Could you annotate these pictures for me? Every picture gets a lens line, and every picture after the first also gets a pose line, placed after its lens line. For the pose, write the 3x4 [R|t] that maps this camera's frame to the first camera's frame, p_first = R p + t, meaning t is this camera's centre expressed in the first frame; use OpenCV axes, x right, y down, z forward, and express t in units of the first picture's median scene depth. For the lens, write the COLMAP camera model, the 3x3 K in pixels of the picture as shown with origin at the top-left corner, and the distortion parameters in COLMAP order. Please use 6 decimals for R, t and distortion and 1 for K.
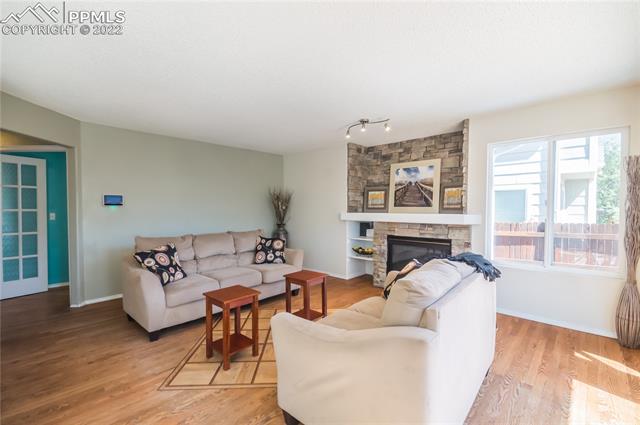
lens RADIAL K [[281.6, 0, 317.3], [0, 281.6, 214.4], [0, 0, 1]] dist [0.000486, -0.001172]
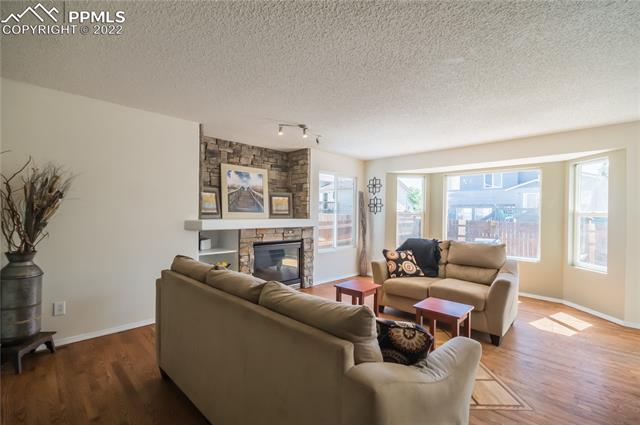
lens RADIAL K [[288.1, 0, 317.4], [0, 288.1, 213.9], [0, 0, 1]] dist [0.001771, 0.000146]
pose [[0.029469, -0.000549, 0.999566, -0.680037], [0.012449, 0.999922, 0.000182, -0.019043], [-0.999488, 0.012438, 0.029473, 0.738993]]
